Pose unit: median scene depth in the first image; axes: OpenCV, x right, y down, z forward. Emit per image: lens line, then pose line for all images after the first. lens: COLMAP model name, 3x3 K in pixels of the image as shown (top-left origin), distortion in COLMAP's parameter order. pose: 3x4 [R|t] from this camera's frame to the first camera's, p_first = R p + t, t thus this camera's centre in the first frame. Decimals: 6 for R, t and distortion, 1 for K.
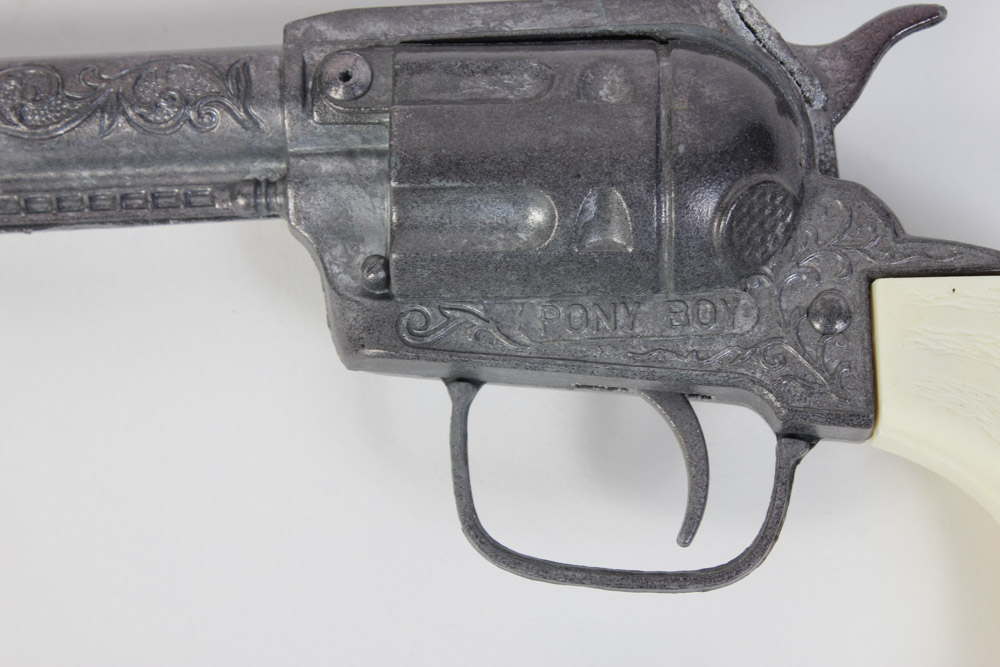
lens RADIAL K [[2376.1, 0, 500.0], [0, 2376.1, 333.5], [0, 0, 1]] dist [0.039143, 0.598933]
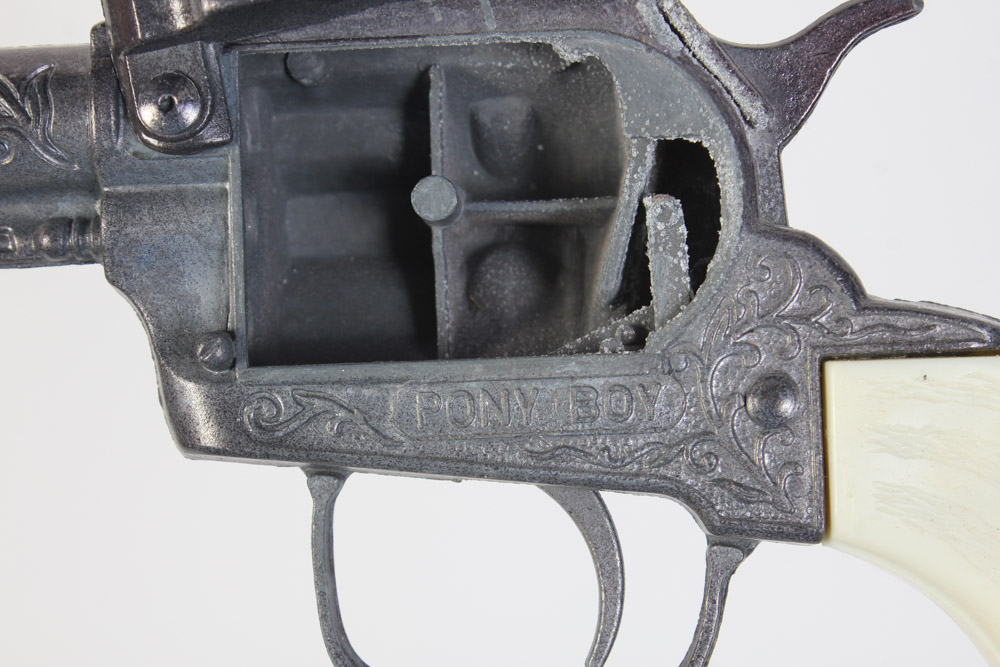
lens RADIAL K [[2376.1, 0, 500.0], [0, 2376.1, 333.5], [0, 0, 1]] dist [0.039143, 0.598933]
pose [[0.999841, -0.013987, 0.011053, 0.036080], [0.011712, 0.982816, 0.184218, -0.177774], [-0.013439, -0.184059, 0.982823, 0.202206]]
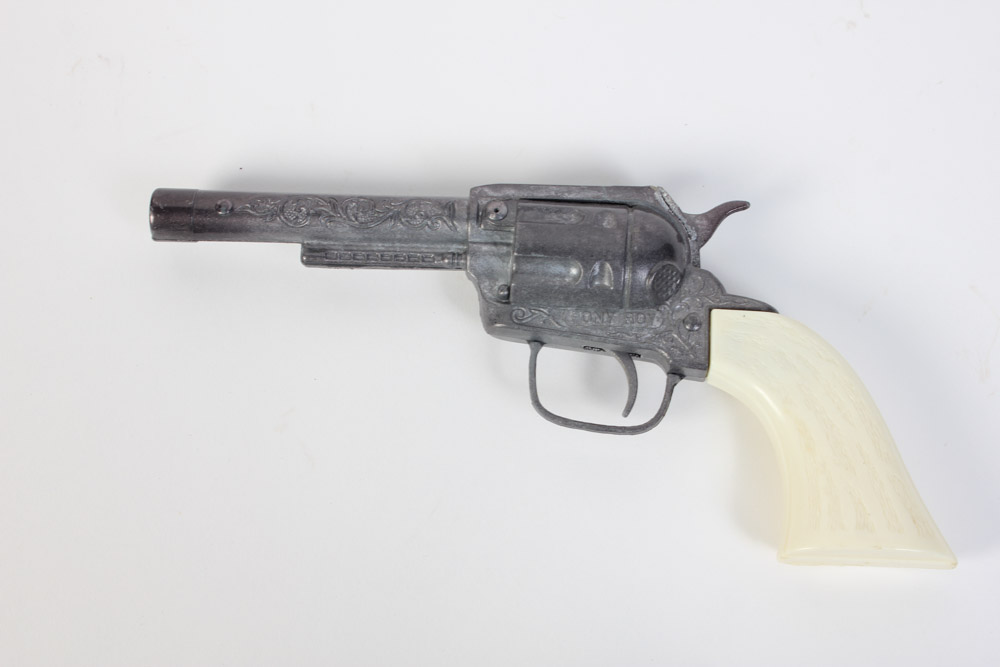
lens RADIAL K [[1805.3, 0, 500.0], [0, 1805.3, 333.5], [0, 0, 1]] dist [-0.011699, -0.046427]
pose [[0.997011, 0.076642, 0.009747, -0.069543], [-0.075240, 0.991853, -0.102797, 0.198873], [-0.017546, 0.101756, 0.994655, -0.781417]]
